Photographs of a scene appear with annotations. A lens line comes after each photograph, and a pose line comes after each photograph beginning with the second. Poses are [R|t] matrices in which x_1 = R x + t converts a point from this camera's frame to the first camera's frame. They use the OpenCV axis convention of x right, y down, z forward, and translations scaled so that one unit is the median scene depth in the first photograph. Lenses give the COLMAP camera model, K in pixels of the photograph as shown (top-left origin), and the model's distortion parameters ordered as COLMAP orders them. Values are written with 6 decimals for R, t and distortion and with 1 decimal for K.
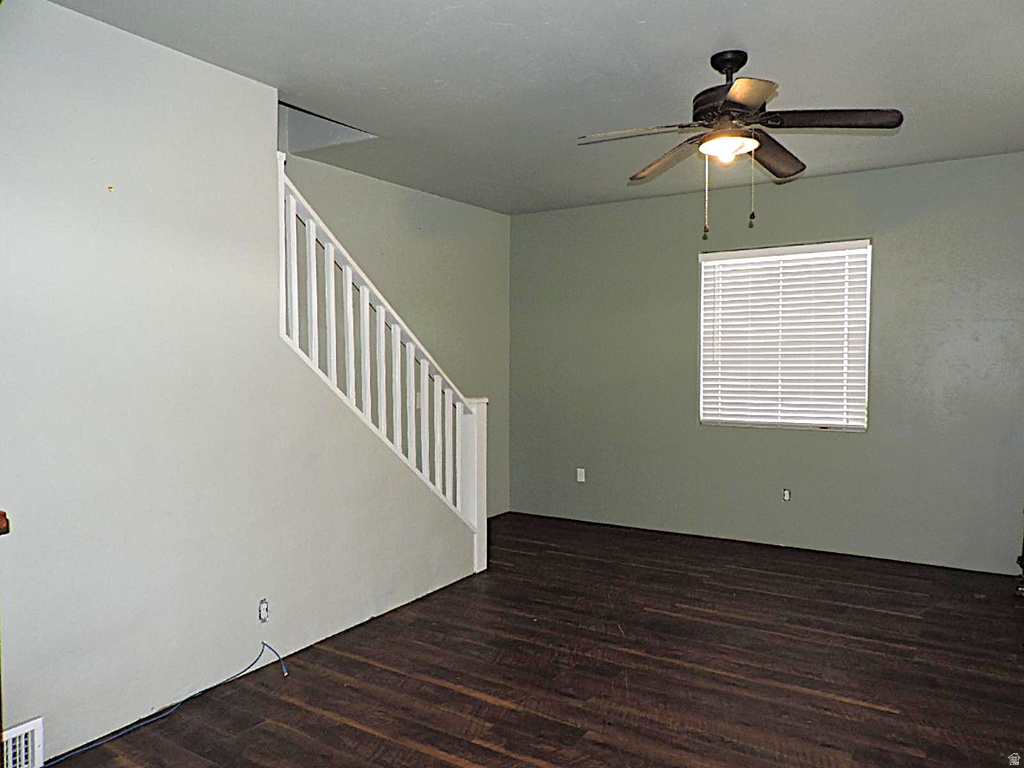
lens RADIAL K [[731.5, 0, 516.4], [0, 731.5, 380.5], [0, 0, 1]] dist [-0.024636, 0.002121]
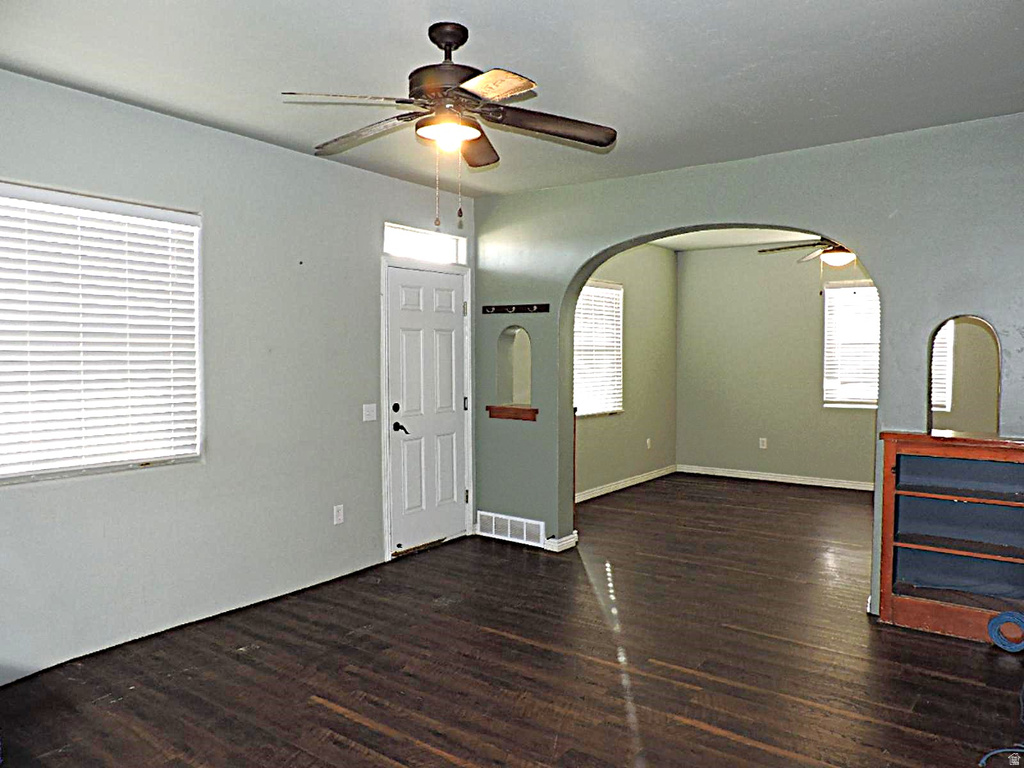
lens RADIAL K [[731.5, 0, 514.5], [0, 731.5, 387.1], [0, 0, 1]] dist [-0.024636, 0.002121]
pose [[-0.998574, 0.002401, 0.053337, 0.137412], [0.006717, 0.996701, 0.080884, -0.069669], [-0.052967, 0.081127, -0.995295, 1.647132]]
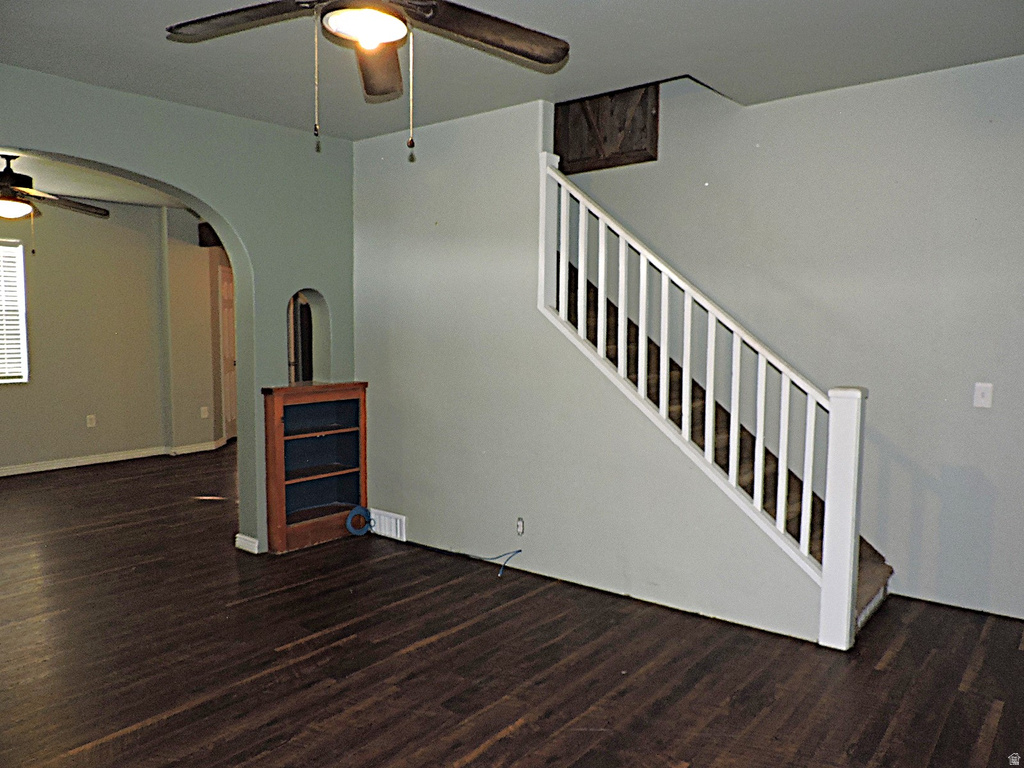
lens RADIAL K [[731.5, 0, 504.7], [0, 731.5, 385.1], [0, 0, 1]] dist [-0.024636, 0.002121]
pose [[-0.112191, 0.085517, -0.990000, 0.849446], [-0.027007, 0.995659, 0.089066, -0.037603], [0.993320, 0.036730, -0.109395, 1.052682]]
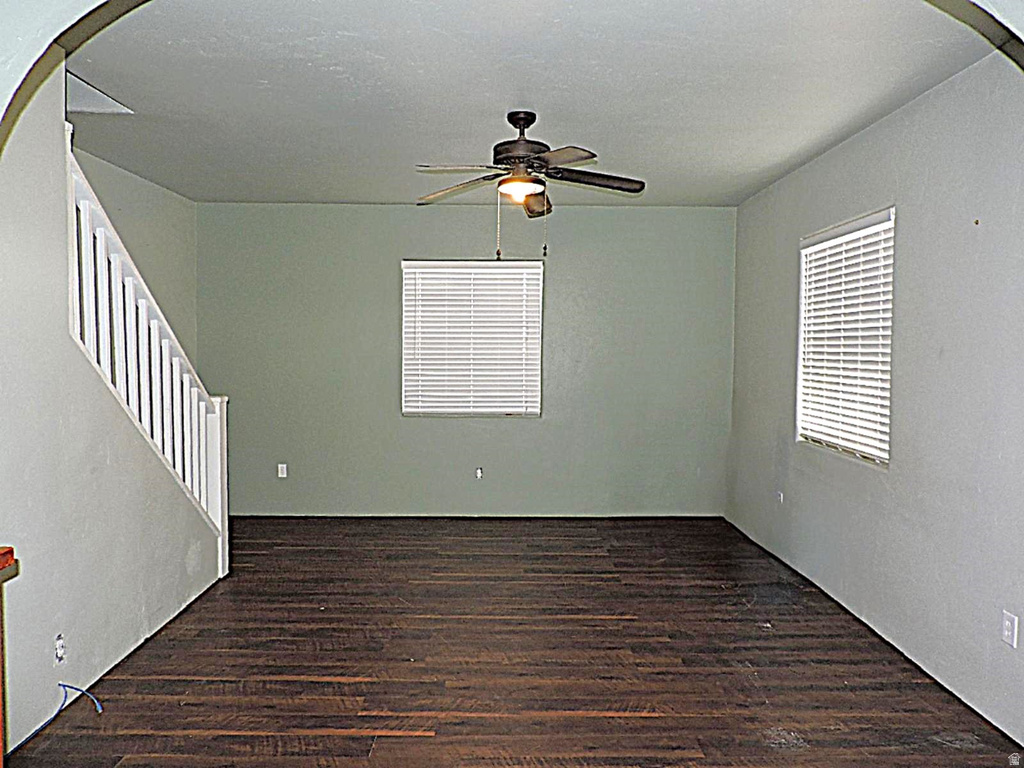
lens RADIAL K [[731.5, 0, 521.2], [0, 731.5, 385.1], [0, 0, 1]] dist [-0.024636, 0.002121]
pose [[0.830582, -0.016378, 0.556656, -0.348425], [0.005387, 0.999757, 0.021378, -0.014460], [-0.556871, -0.014758, 0.830468, -0.025274]]
